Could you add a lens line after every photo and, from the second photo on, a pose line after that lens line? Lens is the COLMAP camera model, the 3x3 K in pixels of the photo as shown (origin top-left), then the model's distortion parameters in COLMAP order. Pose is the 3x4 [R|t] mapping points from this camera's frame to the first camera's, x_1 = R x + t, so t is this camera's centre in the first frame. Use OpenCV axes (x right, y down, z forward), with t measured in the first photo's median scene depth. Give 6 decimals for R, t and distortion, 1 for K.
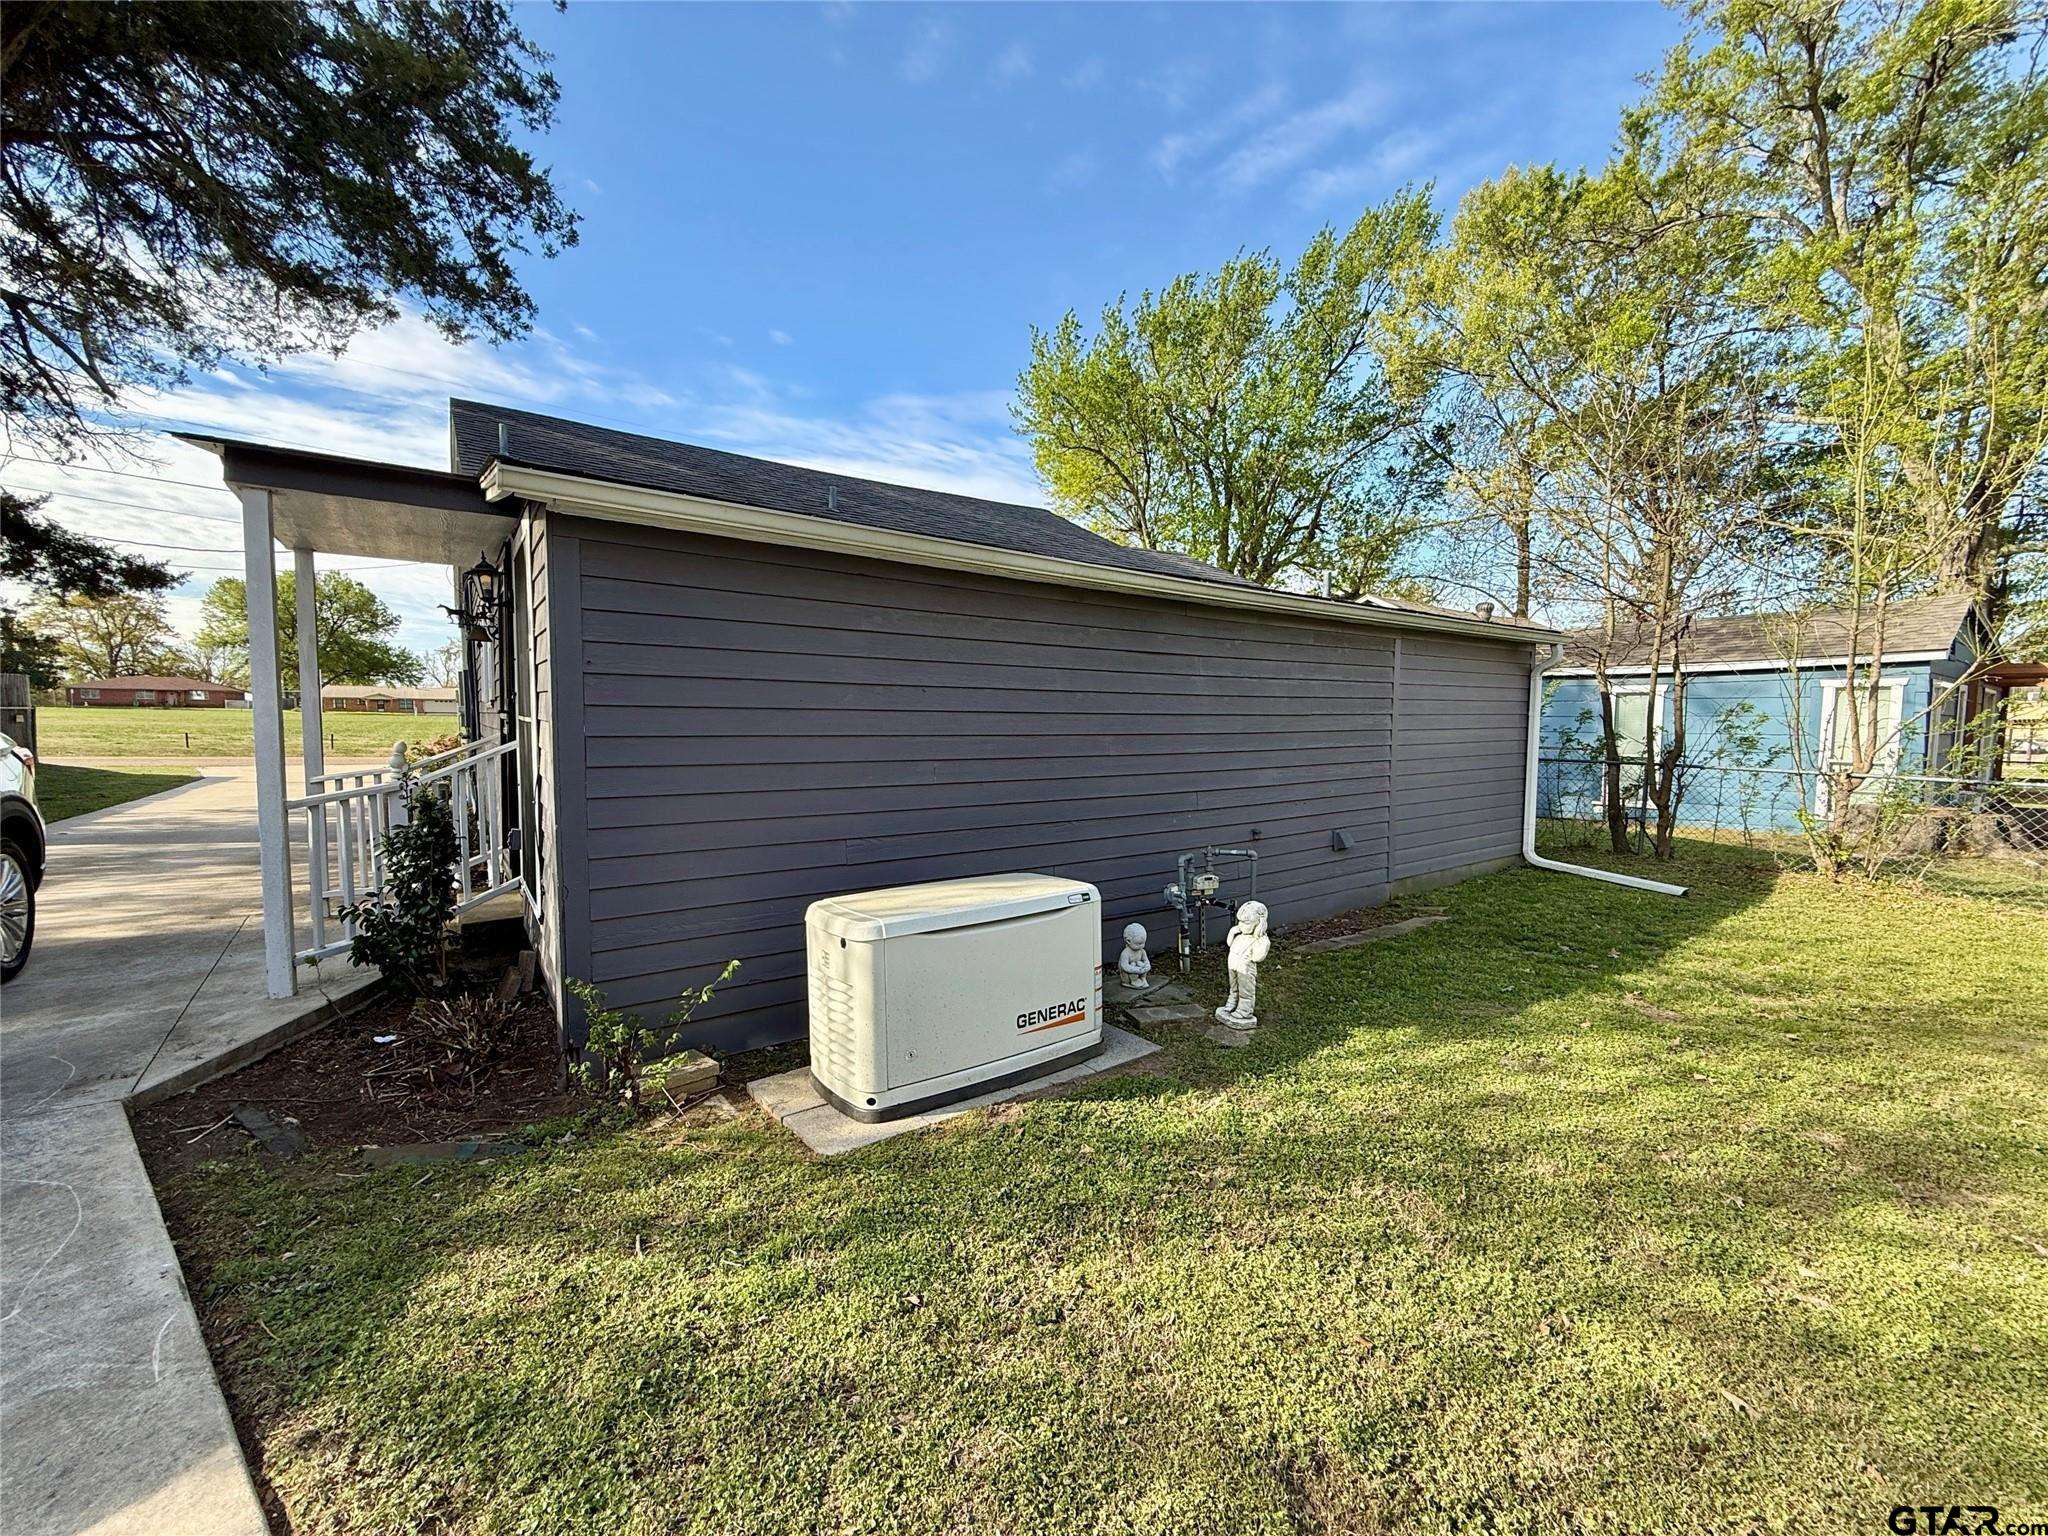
lens RADIAL K [[808.1, 0, 1028.5], [0, 808.1, 755.0], [0, 0, 1]] dist [-0.008602, 0.000021]
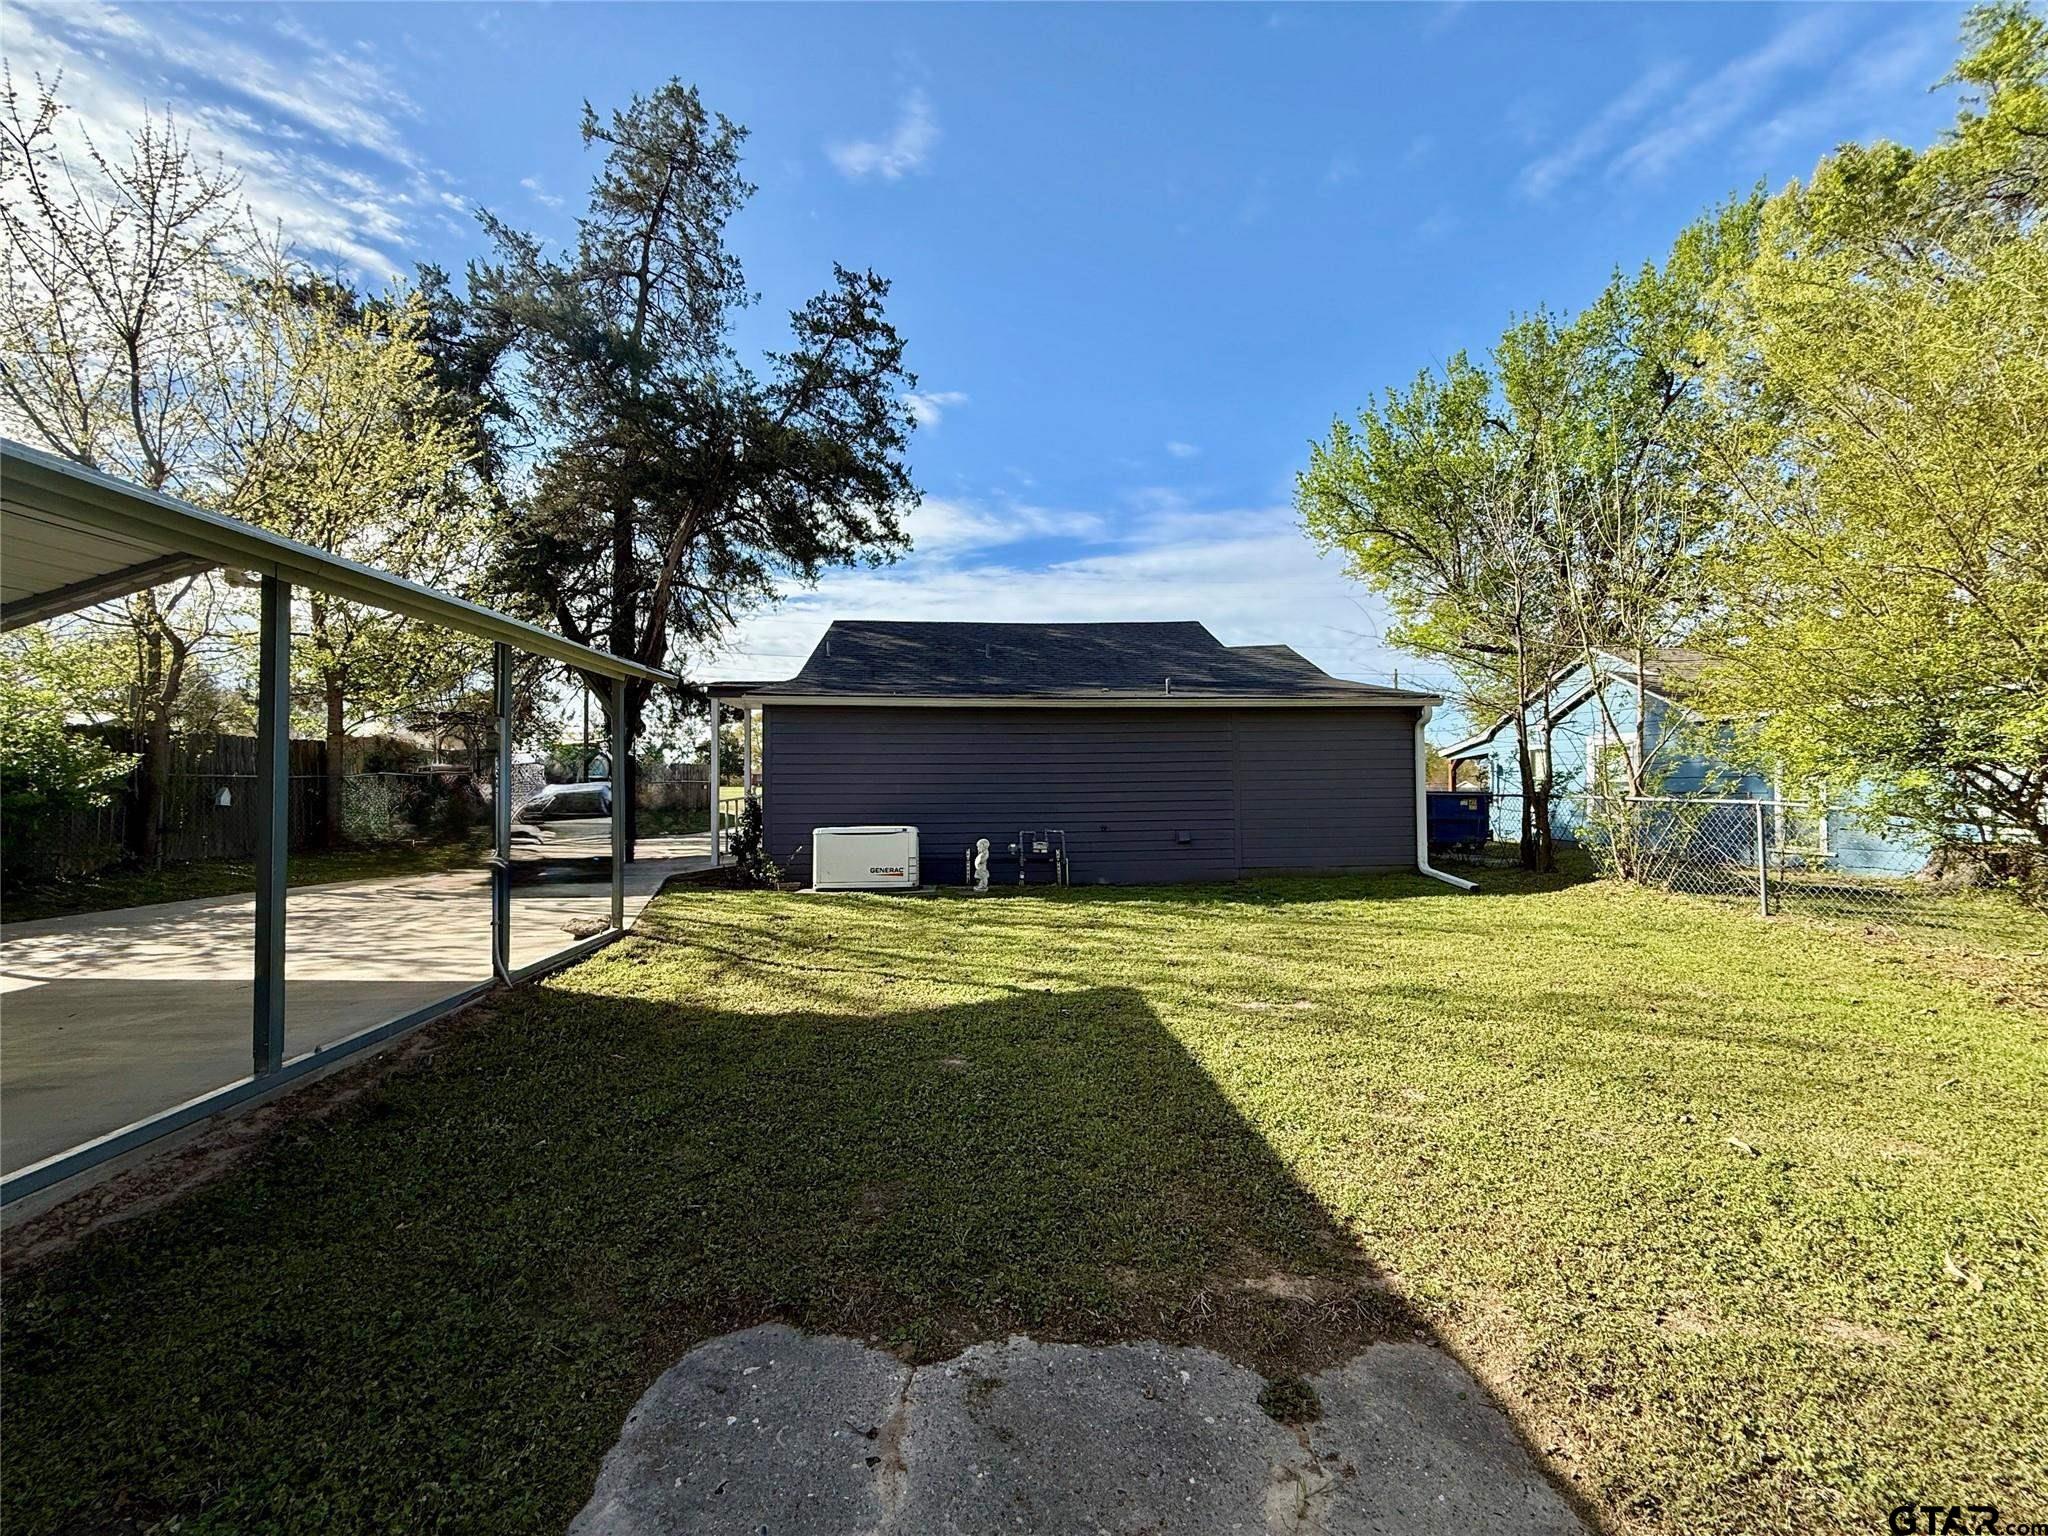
lens RADIAL K [[816.1, 0, 1016.2], [0, 816.1, 770.8], [0, 0, 1]] dist [-0.000137, 0.000535]
pose [[0.852188, -0.039316, -0.521756, 0.563045], [-0.001751, 0.996953, -0.077984, 0.055303], [0.523232, 0.067370, 0.849523, -0.361003]]
